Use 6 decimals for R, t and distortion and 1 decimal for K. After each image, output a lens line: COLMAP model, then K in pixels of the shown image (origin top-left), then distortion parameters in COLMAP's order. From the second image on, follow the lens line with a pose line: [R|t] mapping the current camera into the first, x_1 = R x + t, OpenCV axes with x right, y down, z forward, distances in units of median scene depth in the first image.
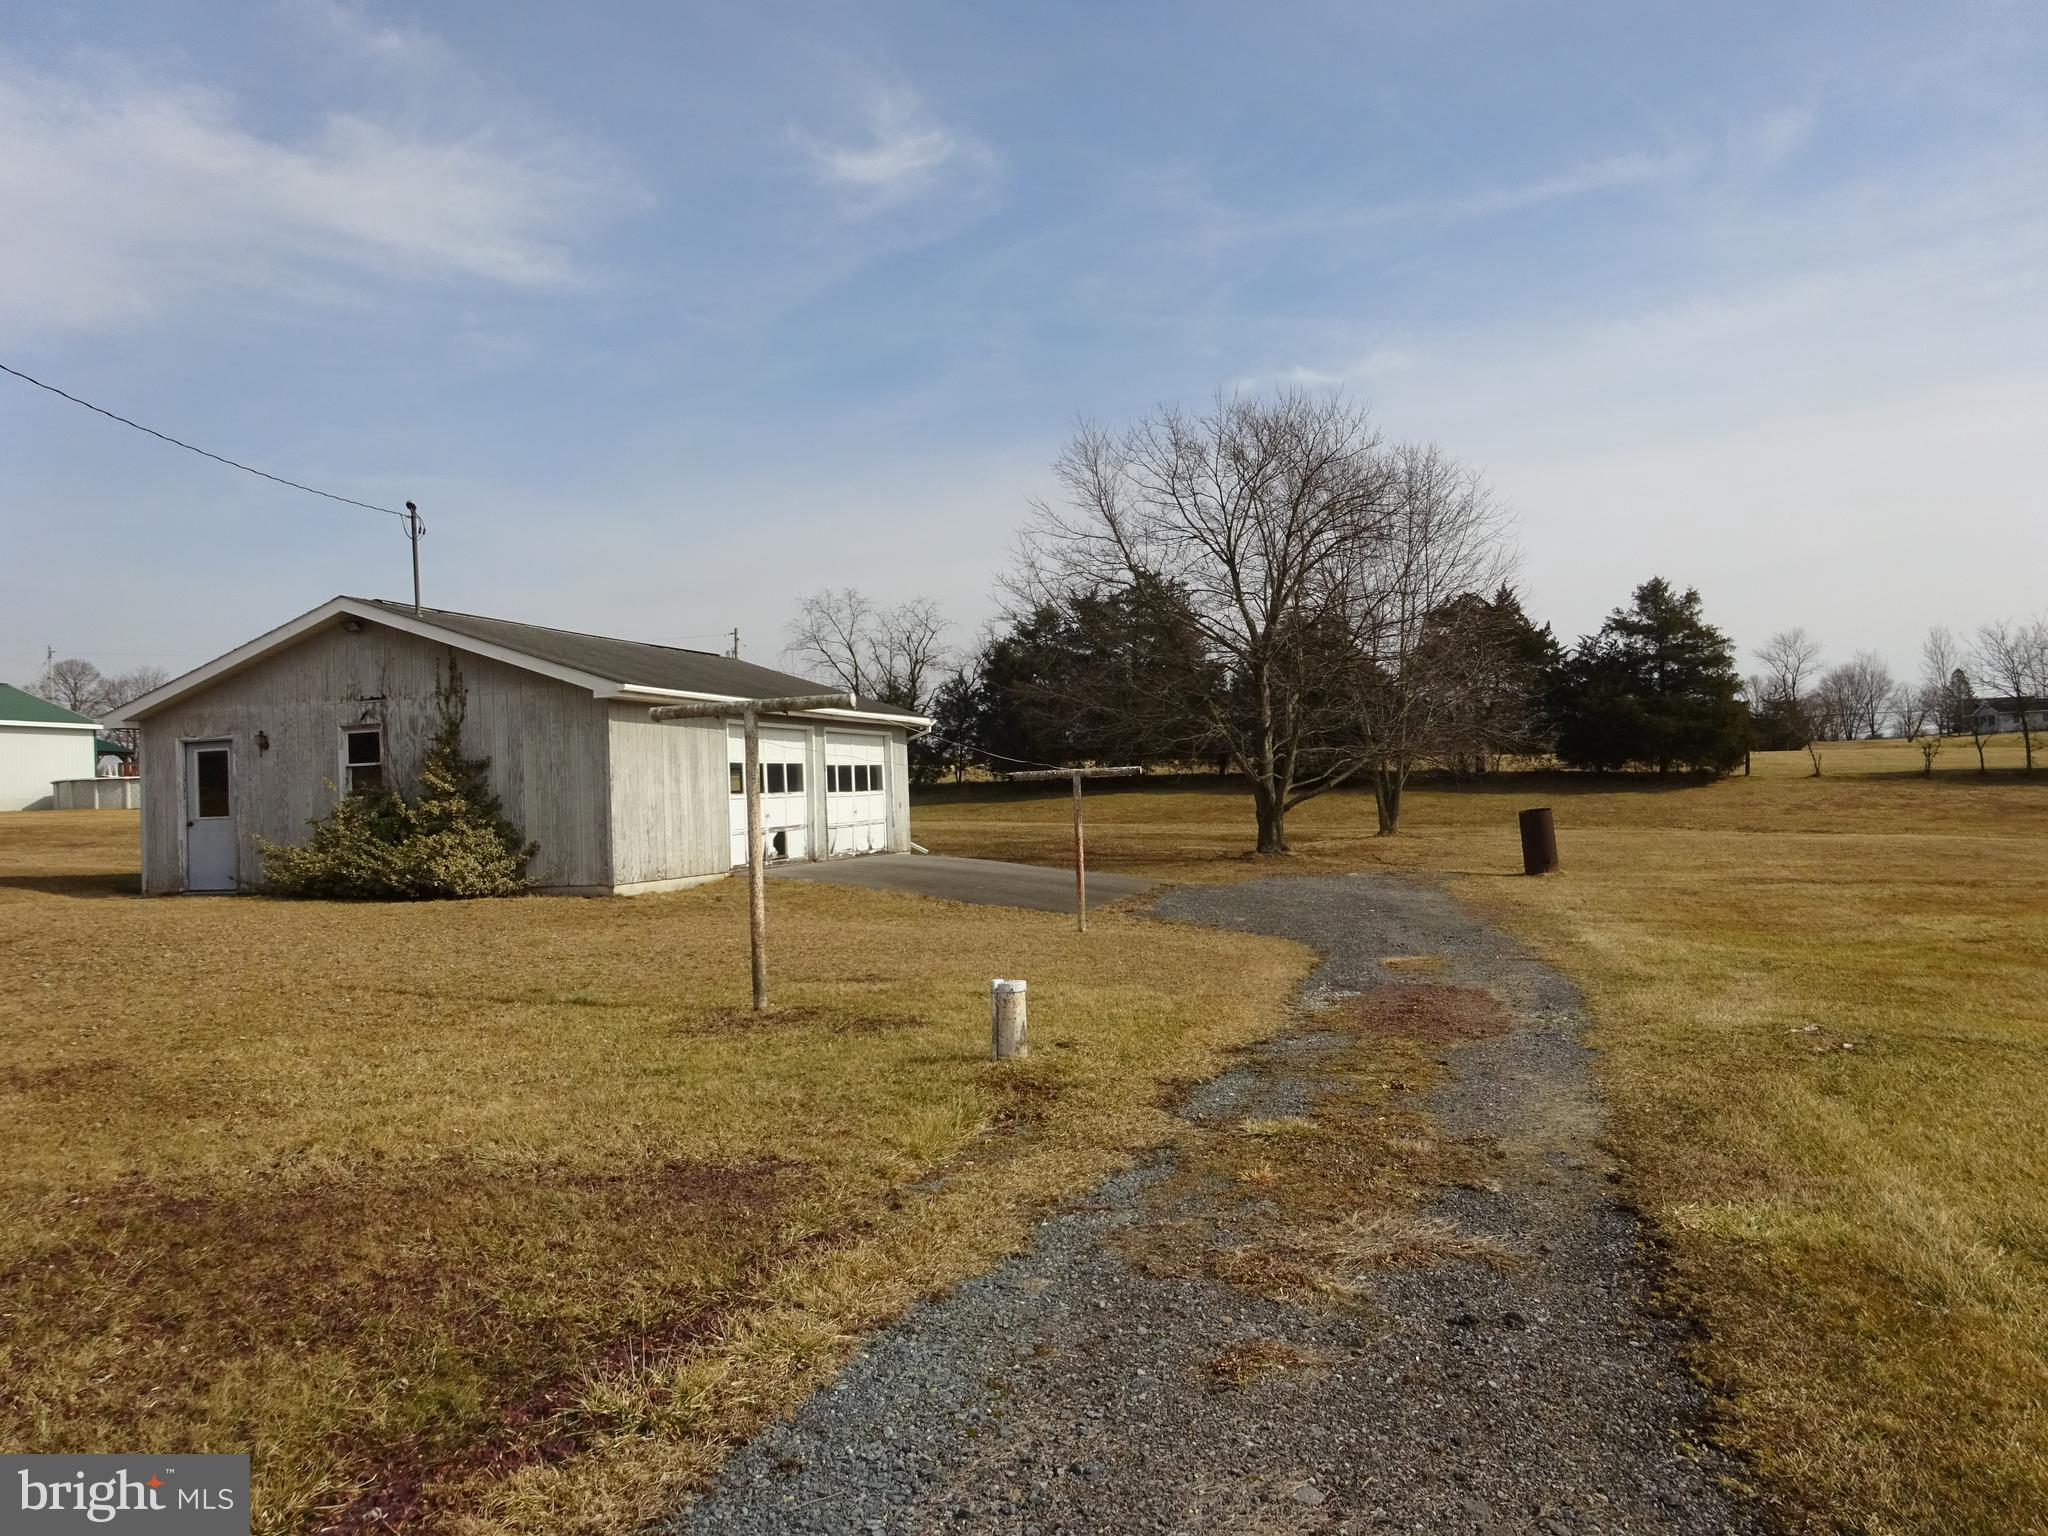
lens RADIAL K [[1508.0, 0, 1024.0], [0, 1508.0, 768.0], [0, 0, 1]] dist [0.014205, -0.011693]
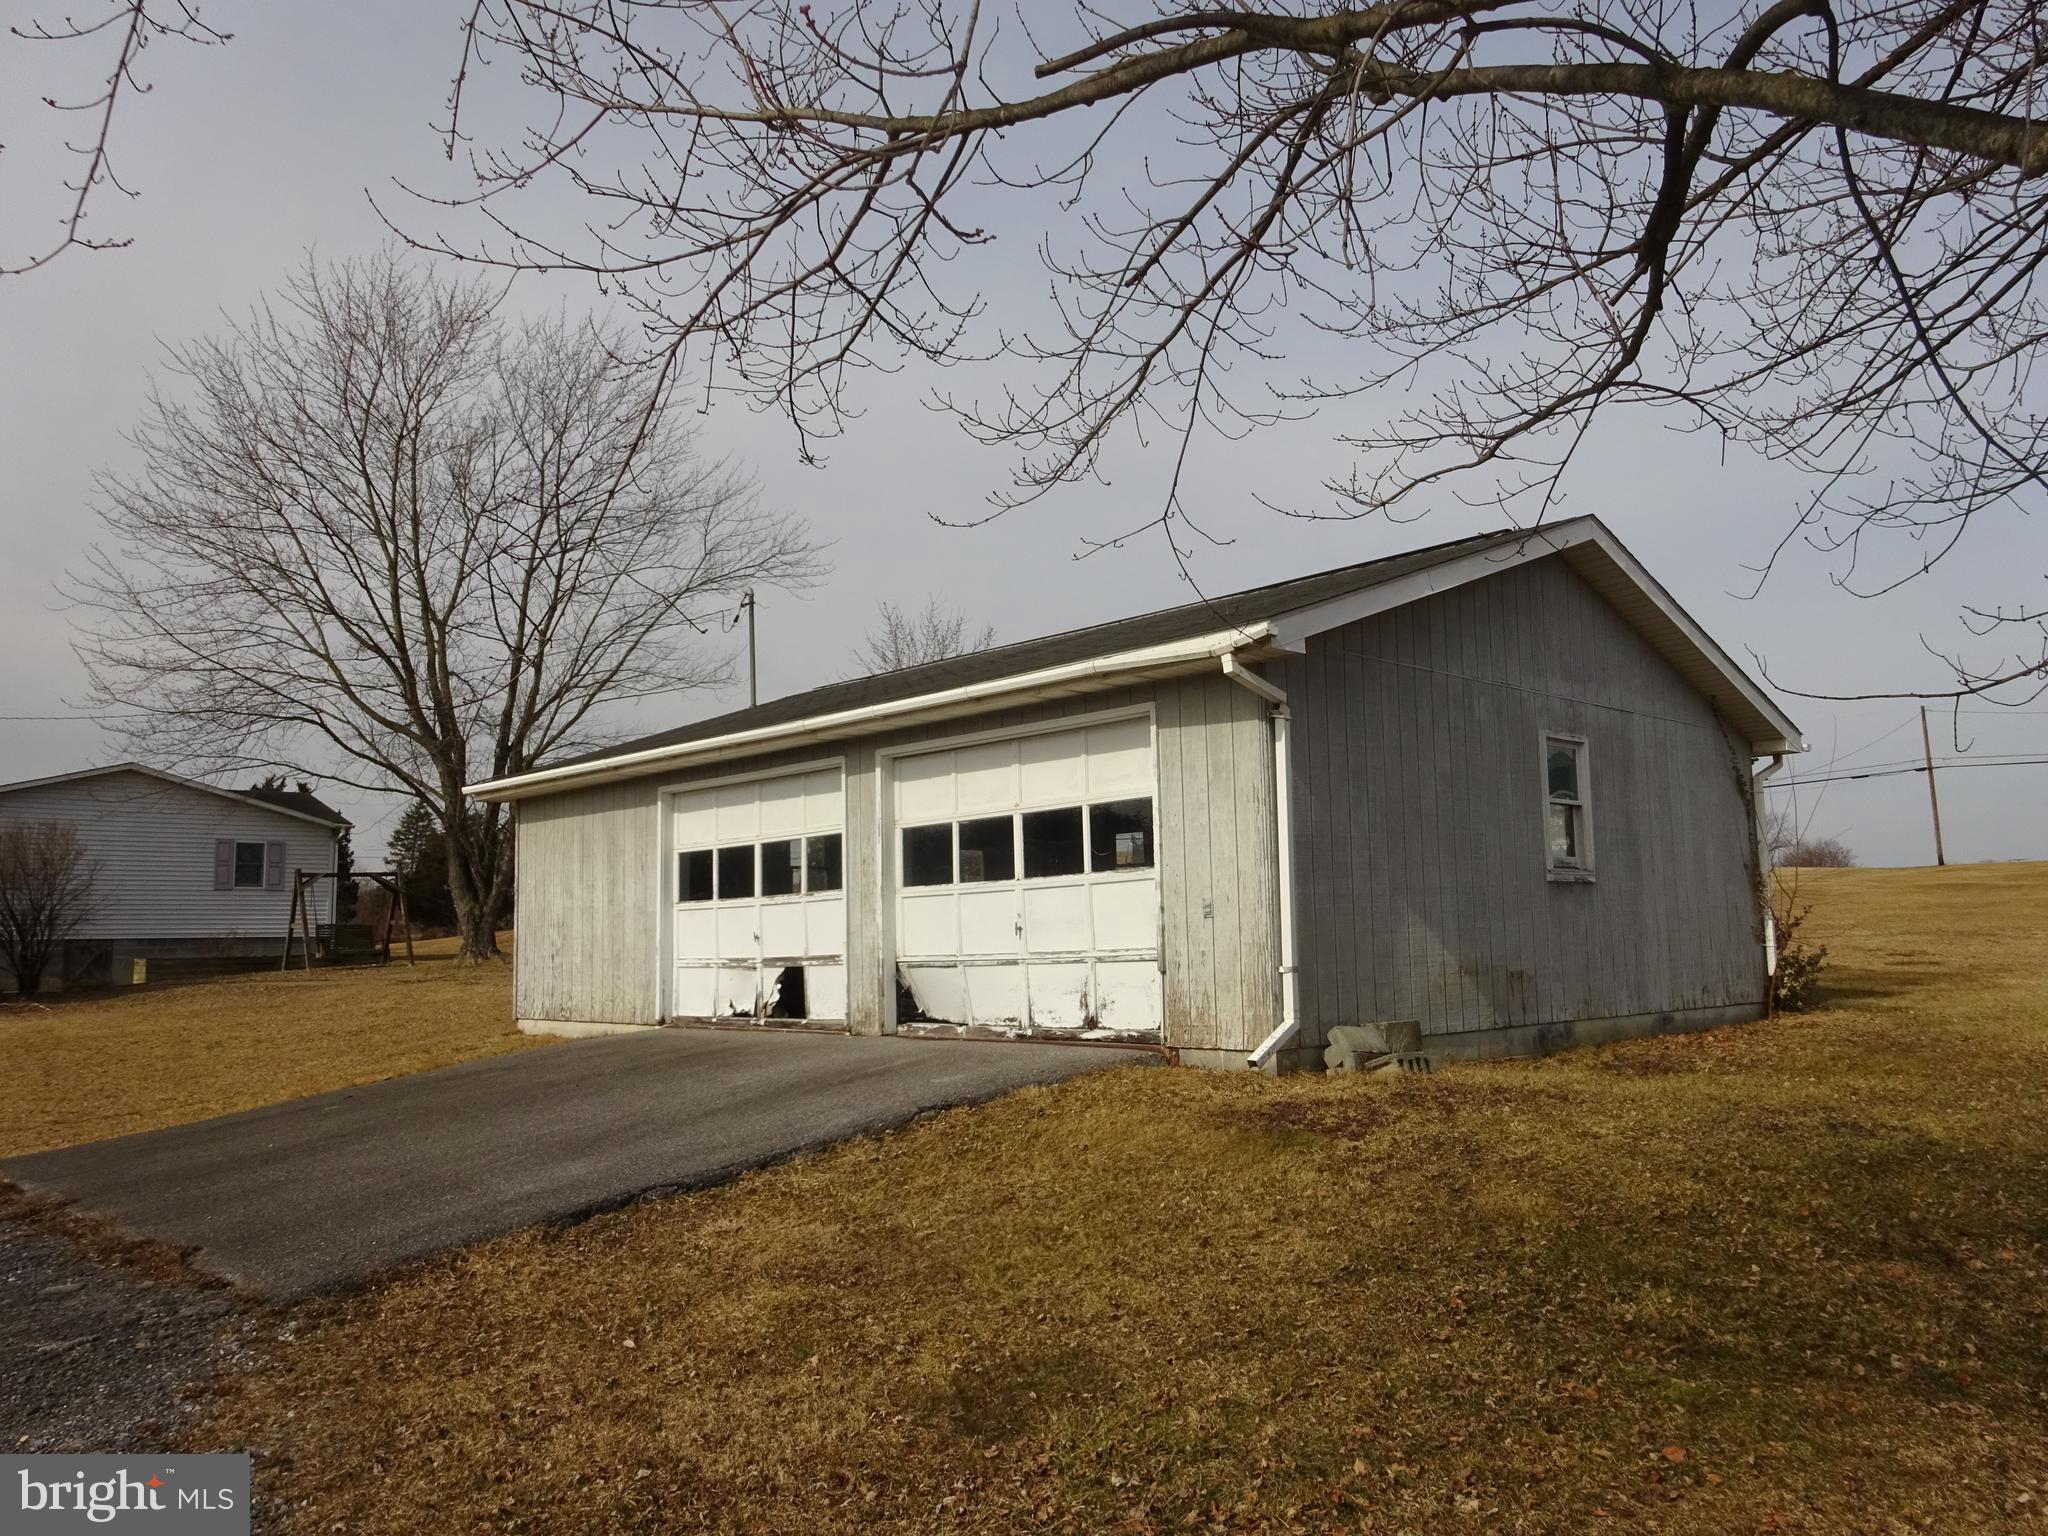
lens RADIAL K [[1508.0, 0, 1024.0], [0, 1508.0, 768.0], [0, 0, 1]] dist [0.014205, -0.011693]
pose [[-0.482875, -0.017943, -0.875505, 0.263061], [0.083776, 0.994258, -0.066583, 0.014035], [0.871673, -0.105498, -0.478599, 1.297737]]
